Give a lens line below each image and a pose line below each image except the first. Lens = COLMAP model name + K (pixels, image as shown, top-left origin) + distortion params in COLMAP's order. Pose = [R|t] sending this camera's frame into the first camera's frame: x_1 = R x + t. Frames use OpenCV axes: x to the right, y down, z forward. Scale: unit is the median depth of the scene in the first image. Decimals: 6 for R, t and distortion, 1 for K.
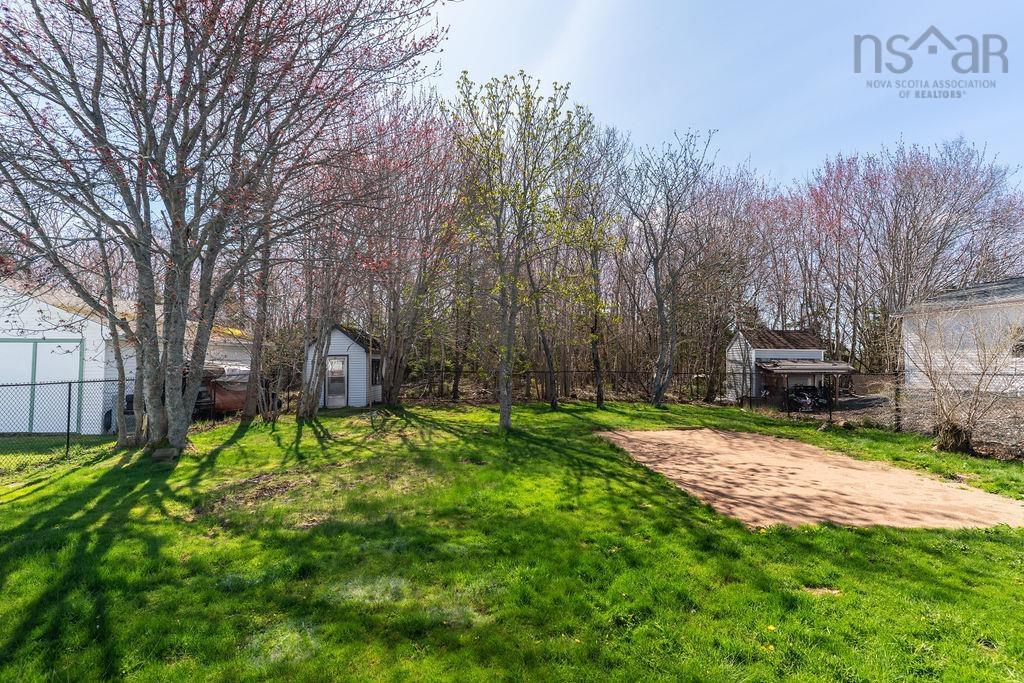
lens RADIAL K [[494.7, 0, 512.0], [0, 494.7, 341.5], [0, 0, 1]] dist [0.000639, -0.000119]
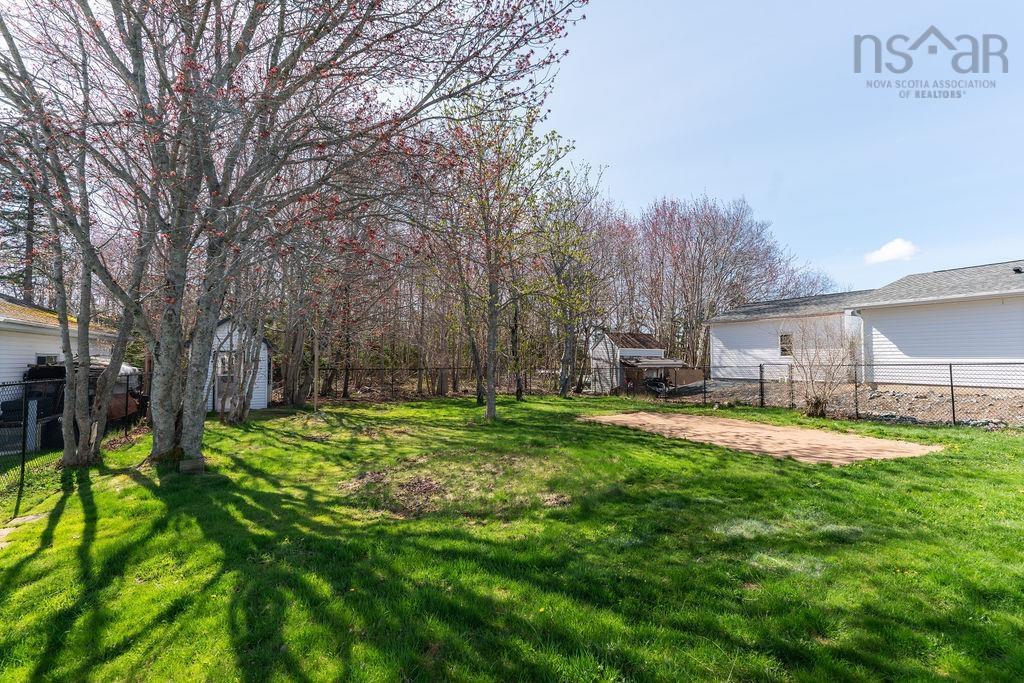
lens RADIAL K [[482.4, 0, 512.0], [0, 482.4, 341.5], [0, 0, 1]] dist [0.001848, 0.000514]
pose [[0.913911, 0.015027, 0.405636, -0.247794], [-0.014976, 0.999882, -0.003300, 0.006492], [-0.405638, -0.003059, 0.914029, 0.021250]]
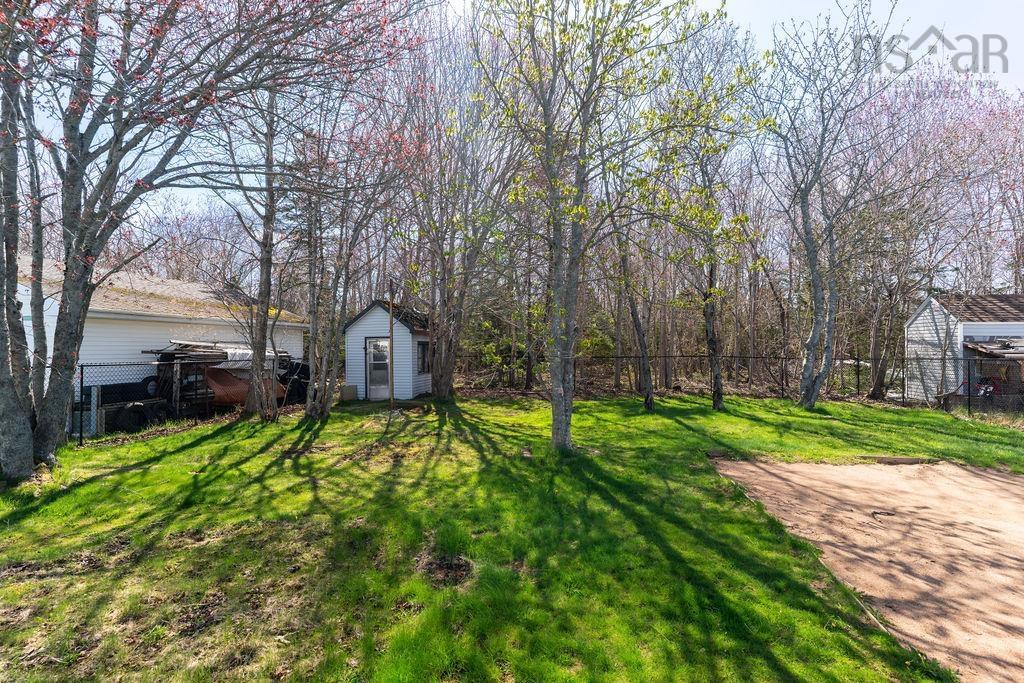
lens RADIAL K [[482.4, 0, 512.0], [0, 482.4, 341.5], [0, 0, 1]] dist [0.001848, 0.000514]
pose [[0.979246, -0.006954, -0.202554, 0.029256], [0.012690, 0.999554, 0.027031, 0.016344], [0.202276, -0.029040, 0.978898, 0.252335]]
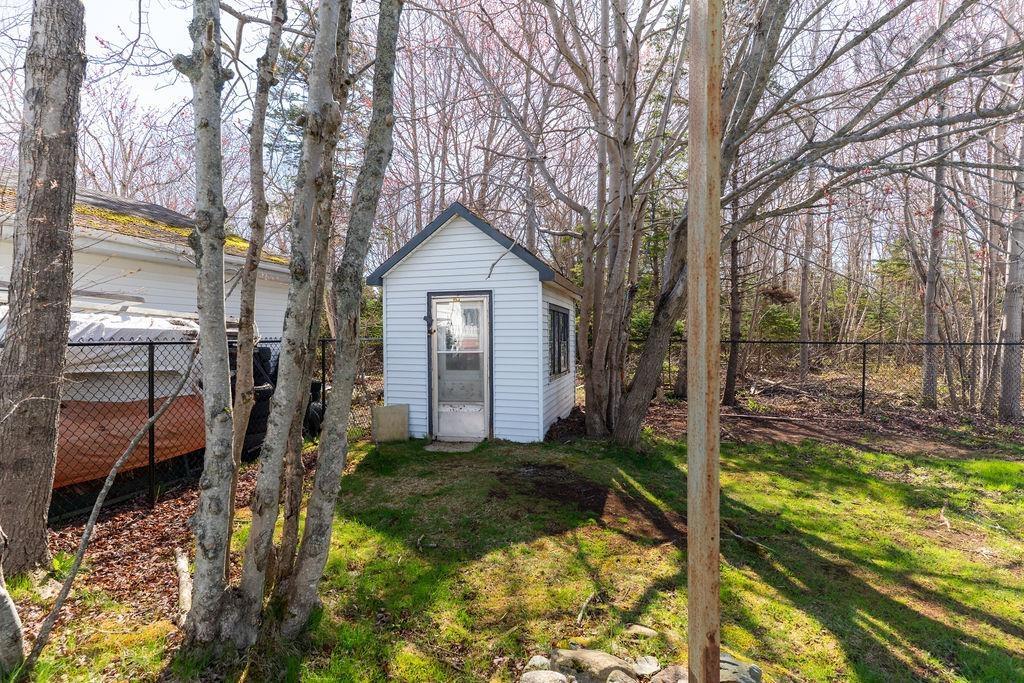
lens RADIAL K [[494.7, 0, 512.0], [0, 494.7, 341.5], [0, 0, 1]] dist [0.000639, -0.000119]
pose [[0.962138, -0.000980, -0.272560, -0.225037], [0.016221, 0.998427, 0.053667, 0.044801], [0.272079, -0.056056, 0.960641, 0.676187]]
